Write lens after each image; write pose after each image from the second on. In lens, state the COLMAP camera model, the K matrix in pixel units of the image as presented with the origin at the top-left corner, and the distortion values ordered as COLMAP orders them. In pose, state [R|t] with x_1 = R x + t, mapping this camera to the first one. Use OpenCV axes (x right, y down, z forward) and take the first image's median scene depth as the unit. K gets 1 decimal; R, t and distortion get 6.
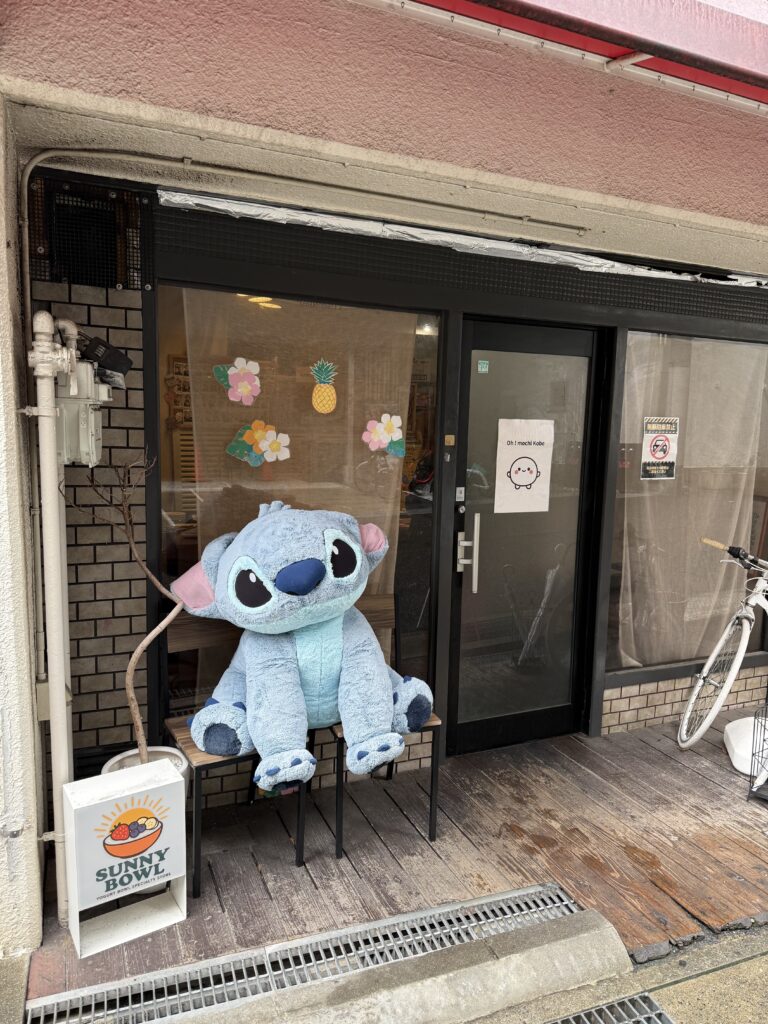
lens RADIAL K [[726.4, 0, 385.5], [0, 726.4, 513.7], [0, 0, 1]] dist [0.019024, -0.027358]
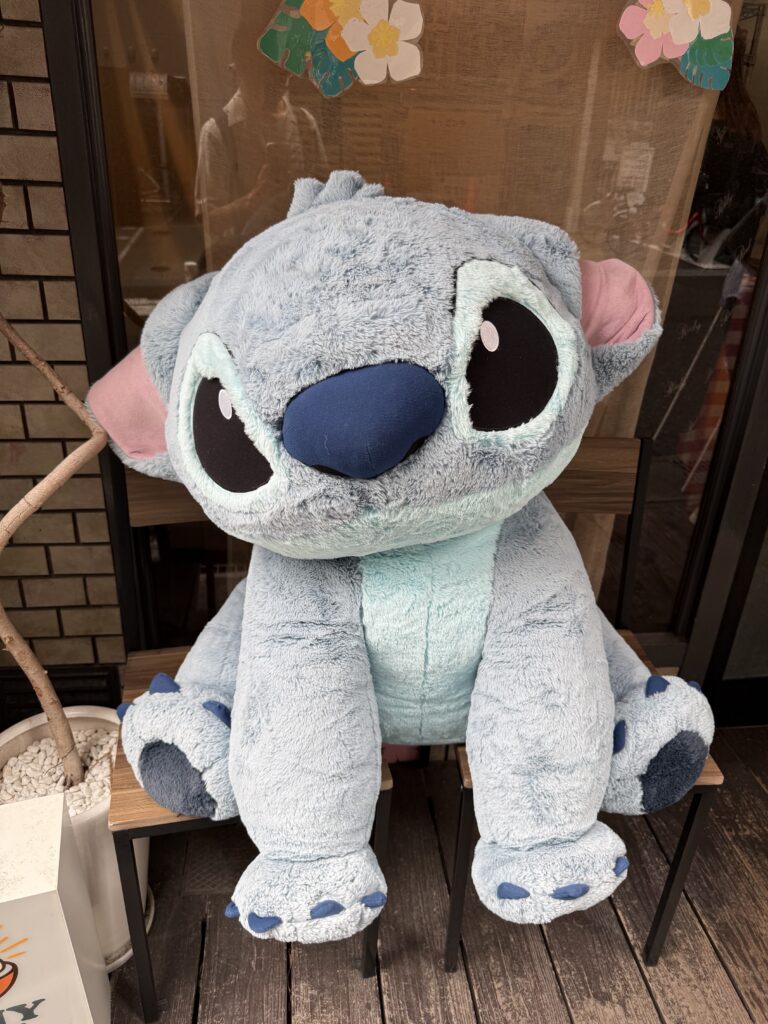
lens RADIAL K [[726.4, 0, 387.0], [0, 726.4, 508.6], [0, 0, 1]] dist [0.019024, -0.027358]
pose [[0.958676, 0.133617, -0.251171, -0.023626], [-0.049178, 0.947389, 0.316283, 0.024124], [0.280217, -0.290861, 0.914811, 0.665598]]
